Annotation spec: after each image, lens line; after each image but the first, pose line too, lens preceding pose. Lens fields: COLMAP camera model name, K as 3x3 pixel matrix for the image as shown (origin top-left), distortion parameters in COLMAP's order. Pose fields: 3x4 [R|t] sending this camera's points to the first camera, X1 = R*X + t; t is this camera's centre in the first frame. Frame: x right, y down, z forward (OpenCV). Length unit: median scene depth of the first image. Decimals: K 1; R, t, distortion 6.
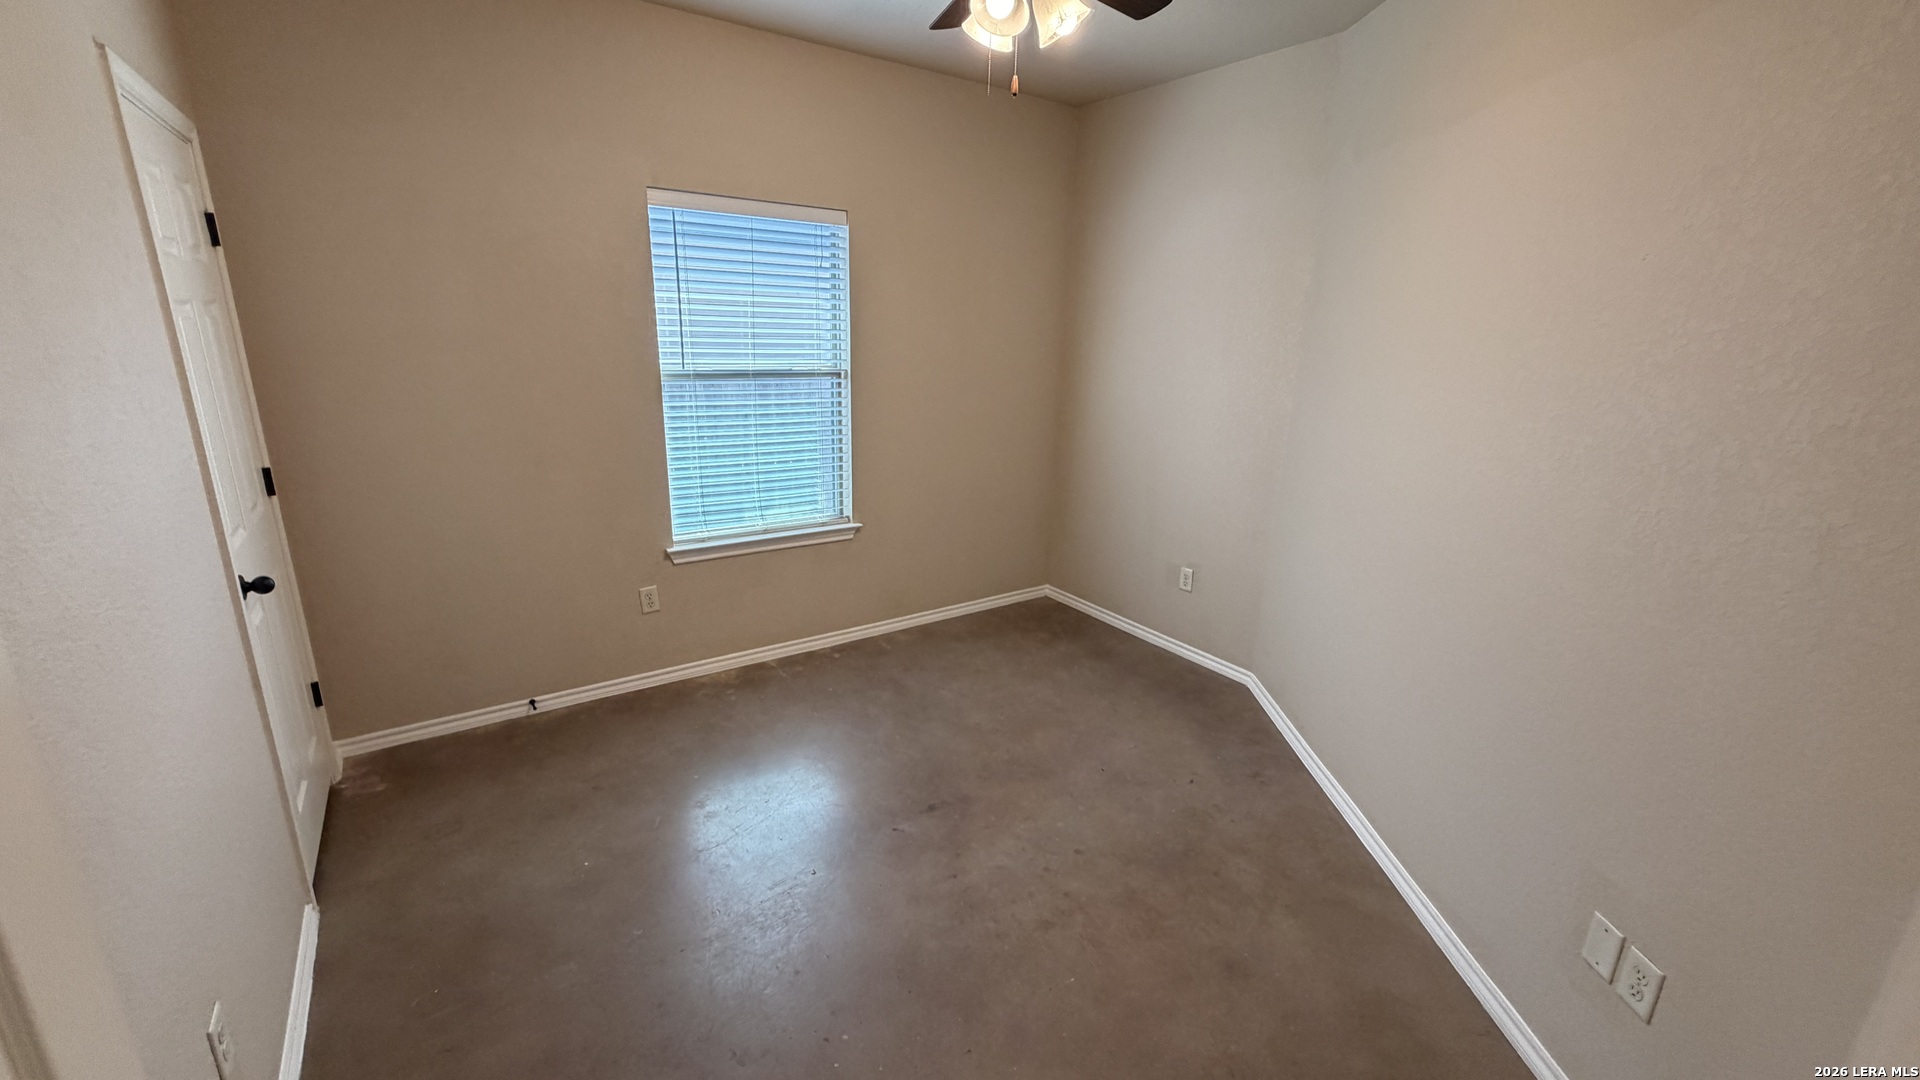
lens RADIAL K [[758.8, 0, 967.5], [0, 758.8, 544.2], [0, 0, 1]] dist [0.000483, 0.000020]
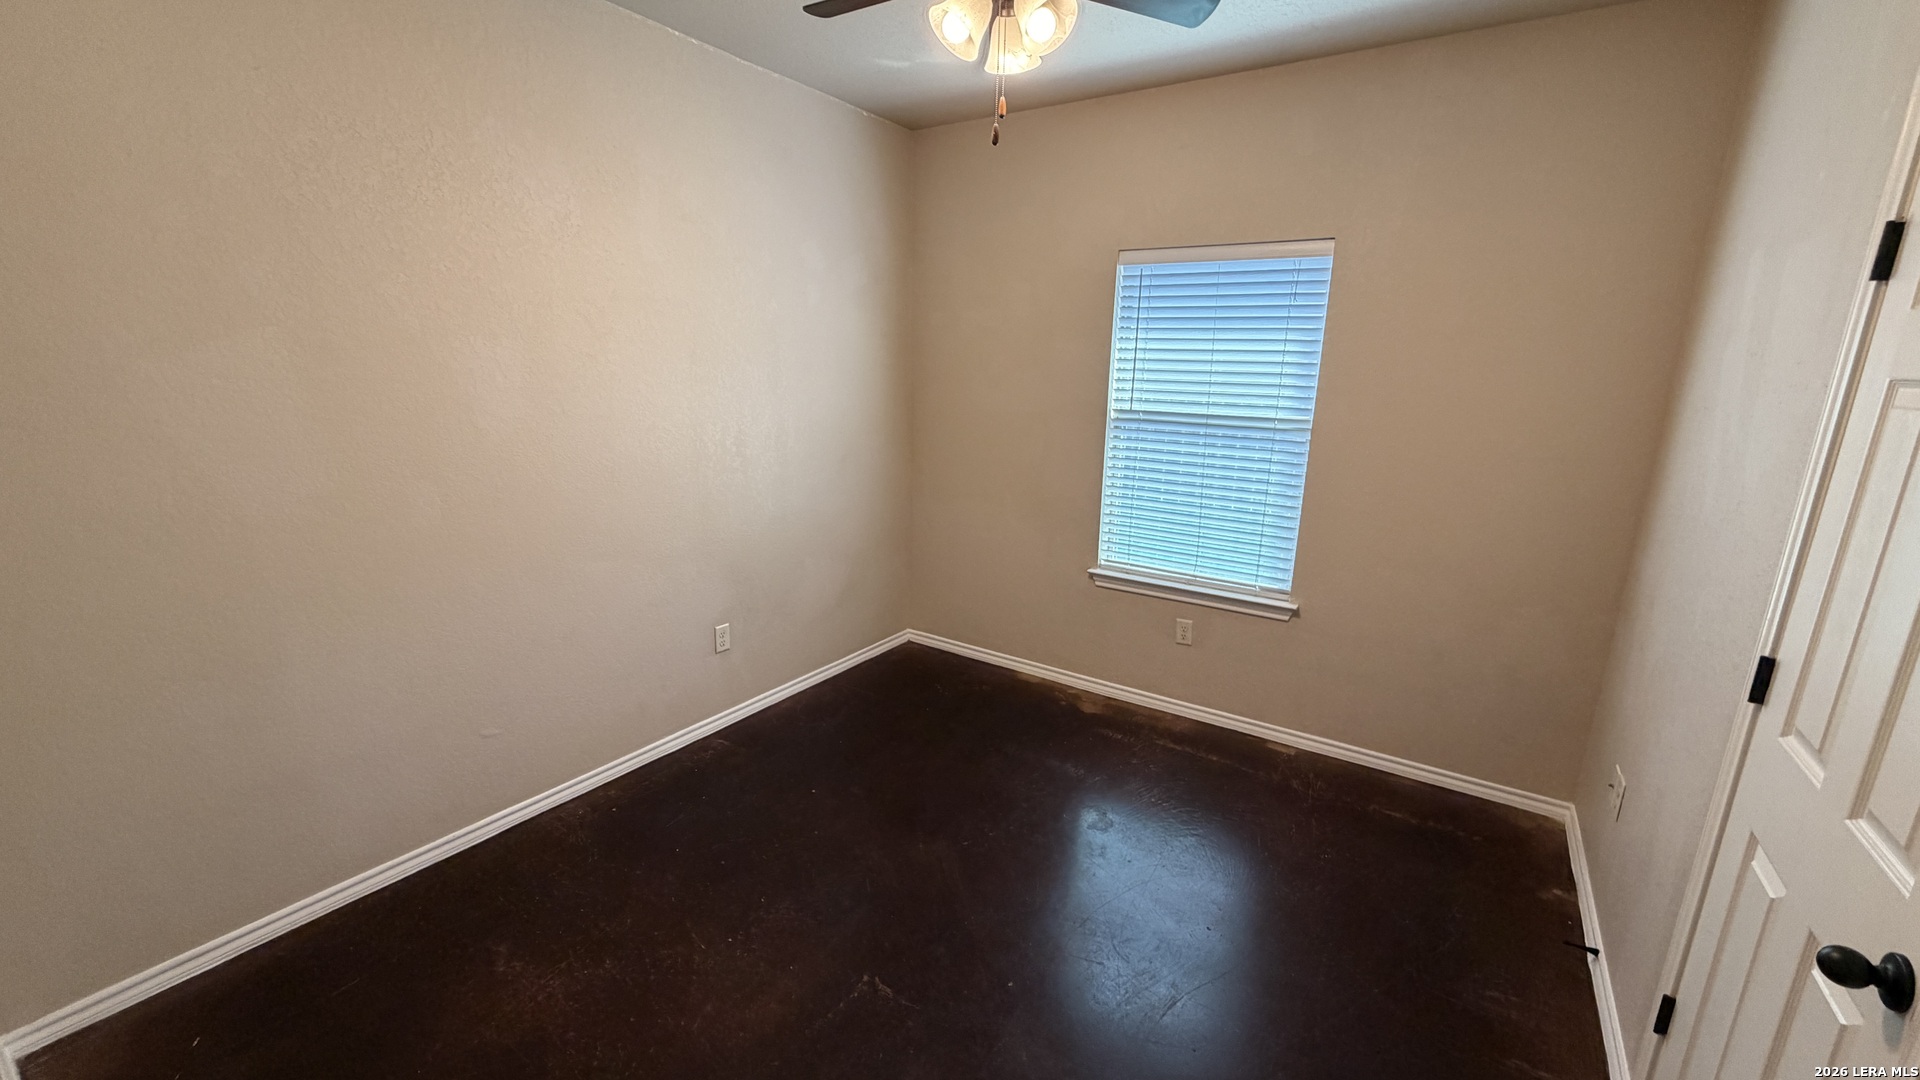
lens RADIAL K [[766.3, 0, 955.0], [0, 766.3, 540.8], [0, 0, 1]] dist [0.001330, 0.000167]
pose [[0.381363, 0.192683, -0.904122, 0.547716], [-0.264897, 0.959800, 0.092814, -0.087855], [0.885659, 0.204103, 0.417073, 0.362117]]
